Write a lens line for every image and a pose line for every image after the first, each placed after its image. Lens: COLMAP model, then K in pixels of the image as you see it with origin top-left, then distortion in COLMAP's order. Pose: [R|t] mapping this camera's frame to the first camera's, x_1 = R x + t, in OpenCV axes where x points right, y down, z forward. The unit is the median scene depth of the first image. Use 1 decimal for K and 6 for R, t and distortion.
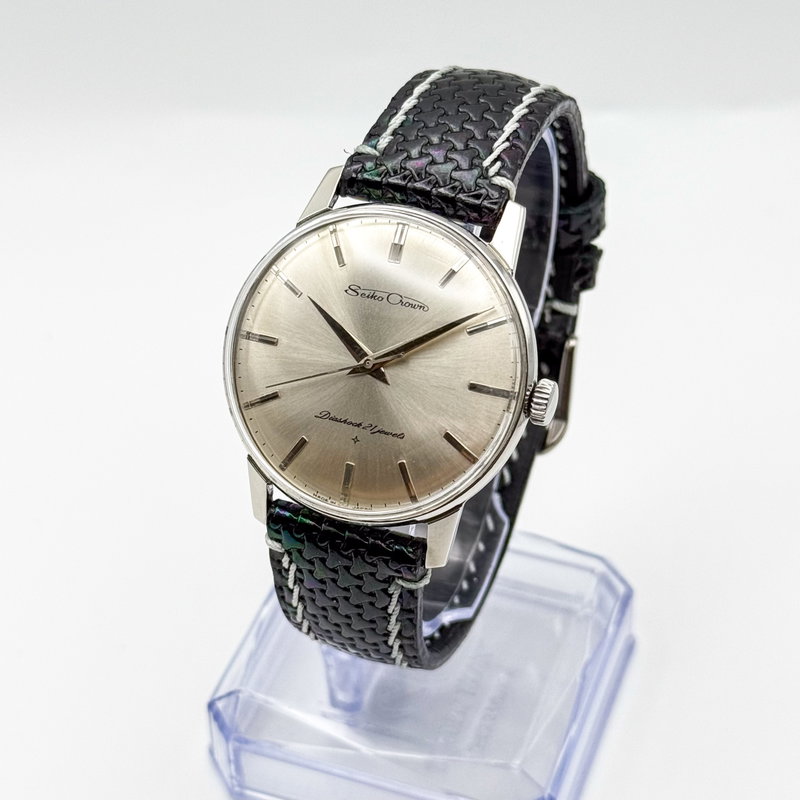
lens RADIAL K [[2004.8, 0, 399.7], [0, 2004.8, 403.2], [0, 0, 1]] dist [0.118968, 0.000000]
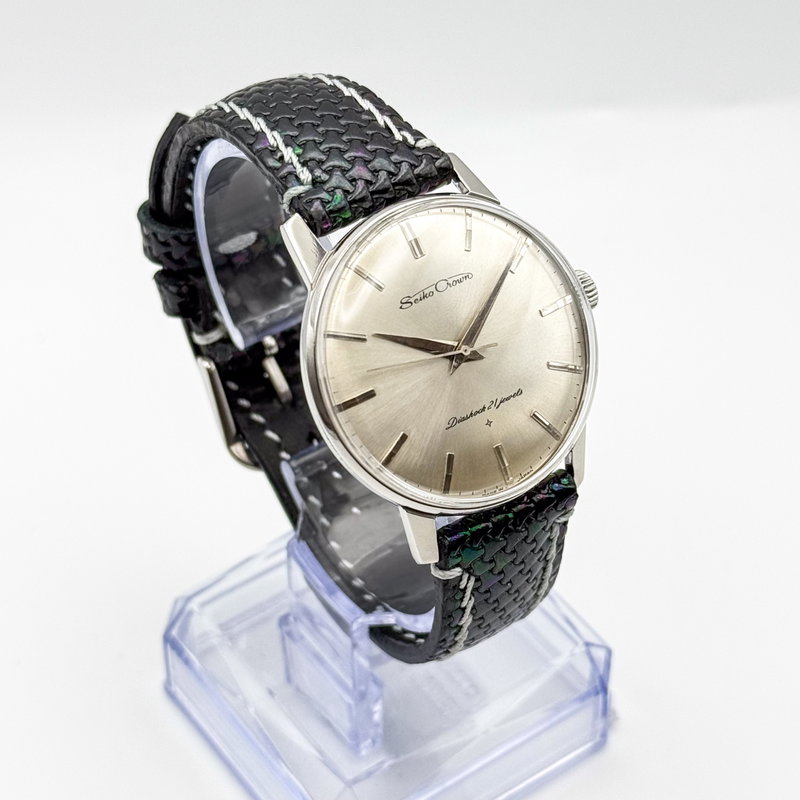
lens RADIAL K [[2004.8, 0, 401.1], [0, 2004.8, 393.2], [0, 0, 1]] dist [0.118968, 0.000000]
pose [[0.565662, -0.541519, 0.621919, -0.650612], [0.548946, 0.810063, 0.206051, -0.220731], [-0.615374, 0.224845, 0.755486, 0.255734]]
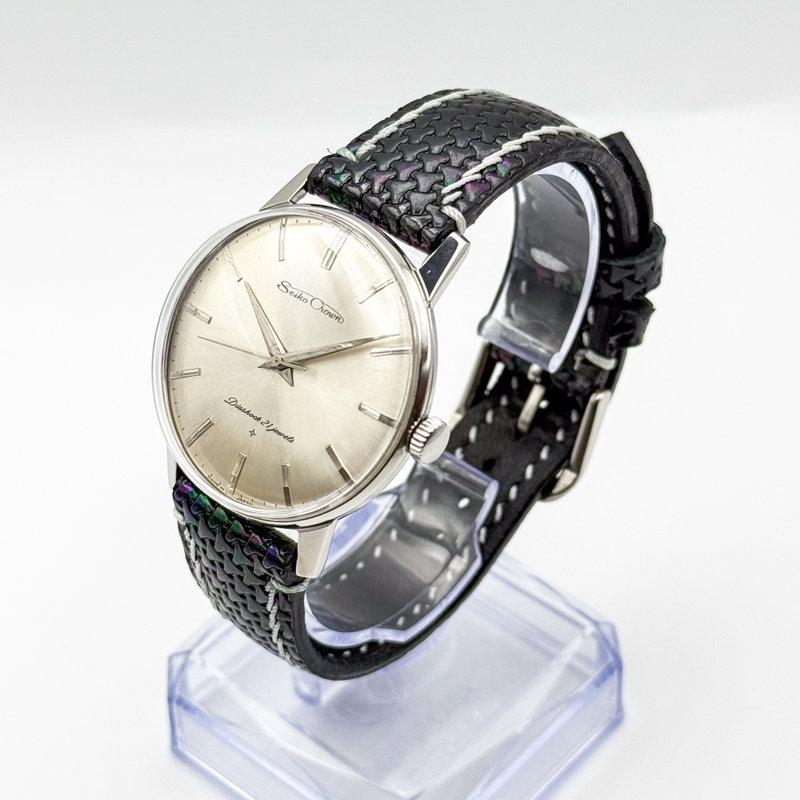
lens RADIAL K [[2004.8, 0, 398.3], [0, 2004.8, 402.3], [0, 0, 1]] dist [0.118968, 0.000000]
pose [[0.935057, 0.233548, -0.266690, 0.302592], [-0.231249, 0.972053, 0.040460, -0.052604], [0.268686, 0.023839, 0.962933, 0.052890]]
